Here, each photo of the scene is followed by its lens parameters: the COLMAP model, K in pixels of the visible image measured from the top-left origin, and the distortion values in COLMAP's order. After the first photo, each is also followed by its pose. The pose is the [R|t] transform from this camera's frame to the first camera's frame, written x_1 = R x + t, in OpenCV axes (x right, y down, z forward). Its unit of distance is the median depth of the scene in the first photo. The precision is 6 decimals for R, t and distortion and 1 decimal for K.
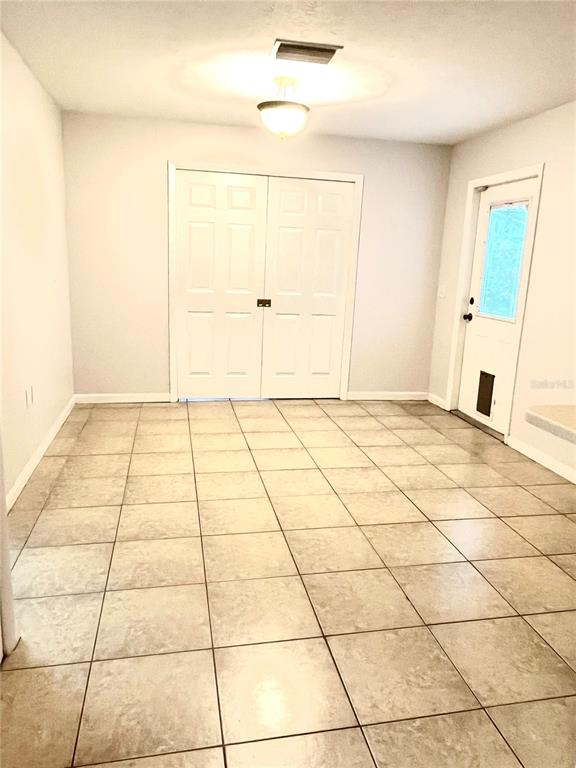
lens RADIAL K [[554.8, 0, 290.8], [0, 554.8, 383.0], [0, 0, 1]] dist [0.001793, -0.003355]
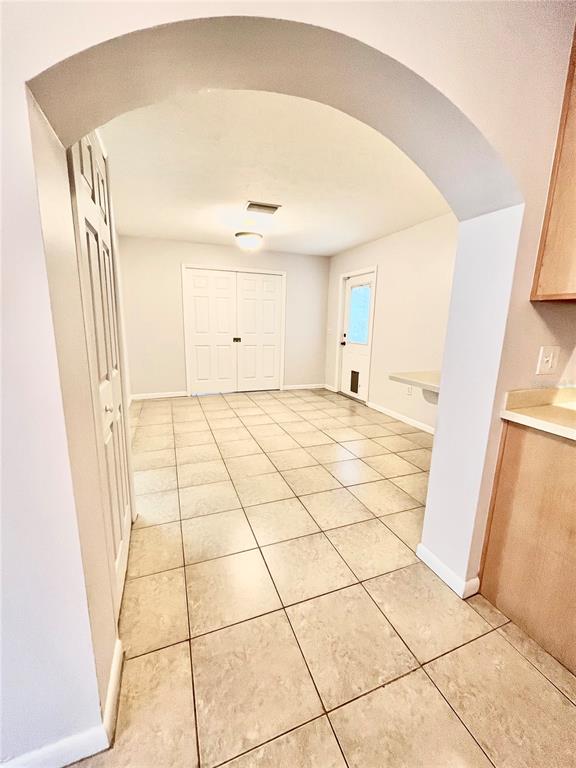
lens RADIAL K [[310.3, 0, 286.2], [0, 310.3, 381.9], [0, 0, 1]] dist [-0.003528, 0.000466]
pose [[0.987030, -0.051584, 0.152022, -0.068262], [0.054981, 0.998321, -0.018226, 0.032260], [-0.150827, 0.026348, 0.988209, -0.059947]]
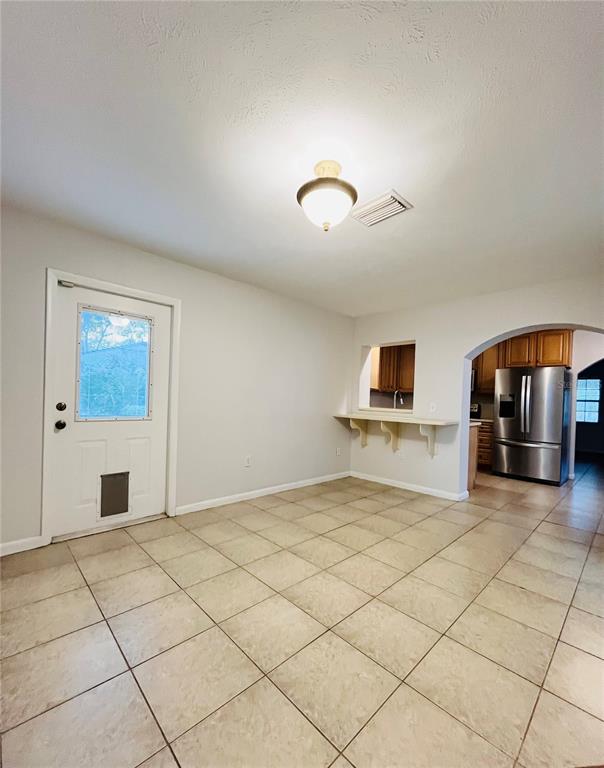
lens RADIAL K [[329.1, 0, 303.1], [0, 329.1, 402.9], [0, 0, 1]] dist [-0.001536, -0.000082]
pose [[-0.529260, -0.067549, 0.845767, -0.403161], [0.137012, 0.976939, 0.163763, -0.240674], [-0.837324, 0.202553, -0.507799, 1.216246]]
